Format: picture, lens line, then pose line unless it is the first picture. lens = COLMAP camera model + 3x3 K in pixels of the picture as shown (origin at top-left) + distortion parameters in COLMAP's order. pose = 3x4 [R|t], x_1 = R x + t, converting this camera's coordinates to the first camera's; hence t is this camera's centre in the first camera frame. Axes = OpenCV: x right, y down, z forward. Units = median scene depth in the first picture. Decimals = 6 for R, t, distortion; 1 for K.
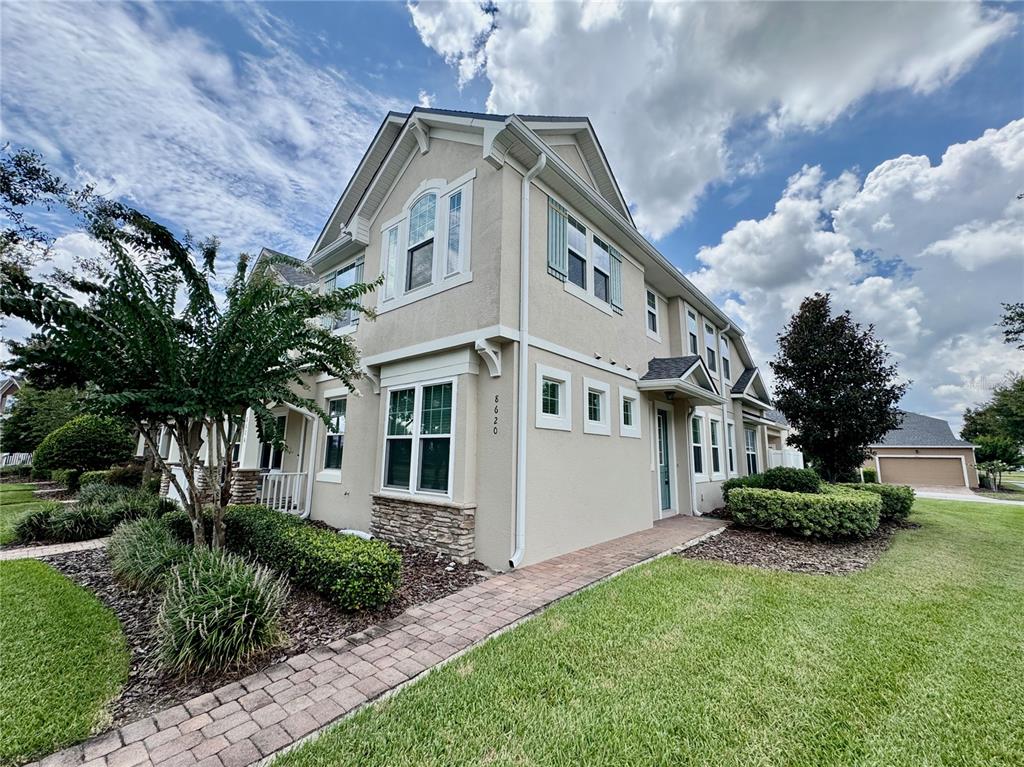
lens RADIAL K [[406.8, 0, 512.0], [0, 406.8, 383.5], [0, 0, 1]] dist [-0.000352, 0.000005]
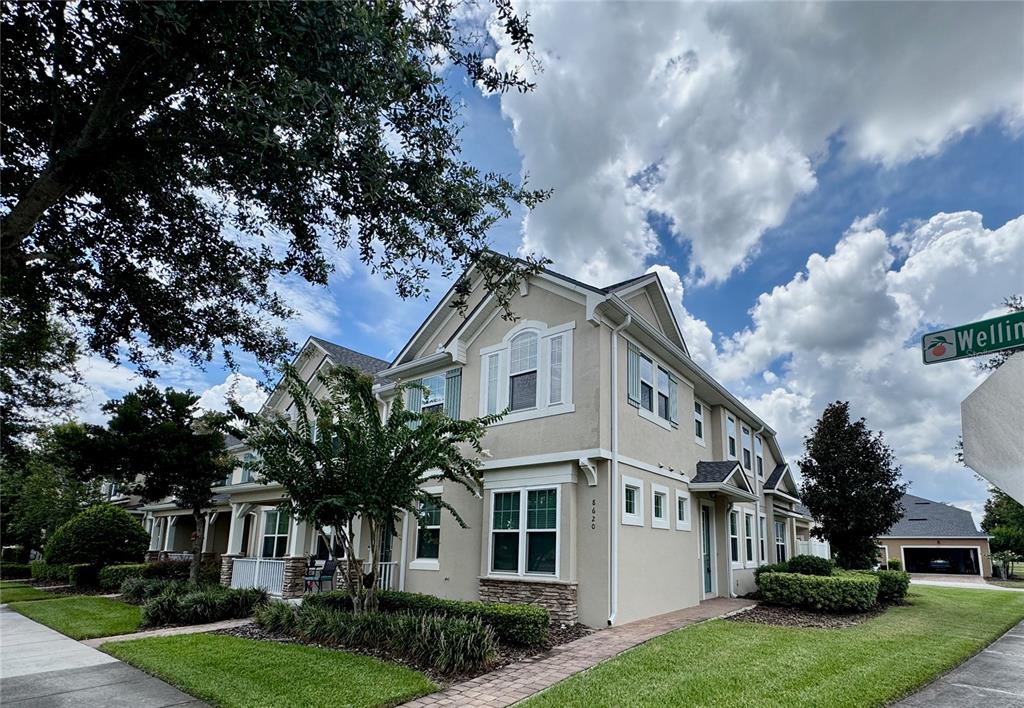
lens RADIAL K [[599.3, 0, 514.7], [0, 599.3, 454.1], [0, 0, 1]] dist [-0.001131, 0.000039]
pose [[0.995227, 0.011163, 0.096944, -0.401264], [-0.012567, 0.999825, 0.013890, -0.119199], [-0.096772, -0.015042, 0.995193, -0.757706]]
